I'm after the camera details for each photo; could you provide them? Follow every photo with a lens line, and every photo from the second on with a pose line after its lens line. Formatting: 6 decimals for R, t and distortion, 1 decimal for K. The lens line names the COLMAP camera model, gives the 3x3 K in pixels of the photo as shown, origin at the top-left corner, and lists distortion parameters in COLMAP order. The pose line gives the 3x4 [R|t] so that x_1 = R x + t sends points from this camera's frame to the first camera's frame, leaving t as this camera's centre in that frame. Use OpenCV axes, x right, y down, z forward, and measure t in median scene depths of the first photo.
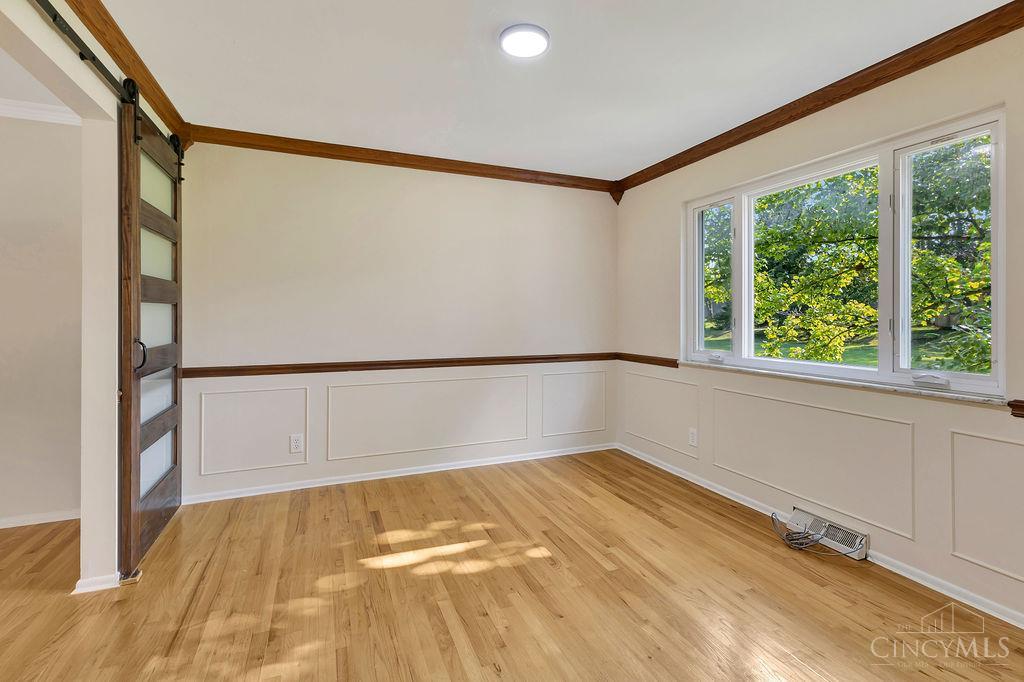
lens RADIAL K [[450.1, 0, 497.0], [0, 450.1, 317.6], [0, 0, 1]] dist [0.002556, -0.000204]
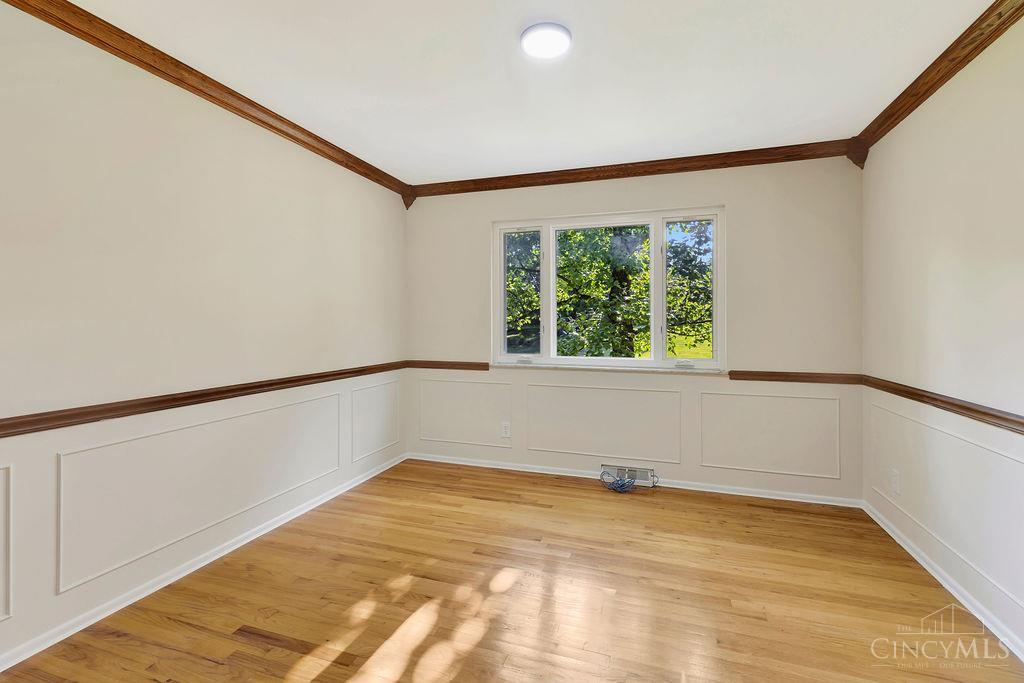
lens RADIAL K [[450.1, 0, 506.4], [0, 450.1, 325.1], [0, 0, 1]] dist [0.002556, -0.000204]
pose [[0.658964, 0.000433, 0.752174, -0.449602], [-0.001334, 0.999999, 0.000592, -0.000581], [-0.752173, -0.001394, 0.658964, 0.265220]]
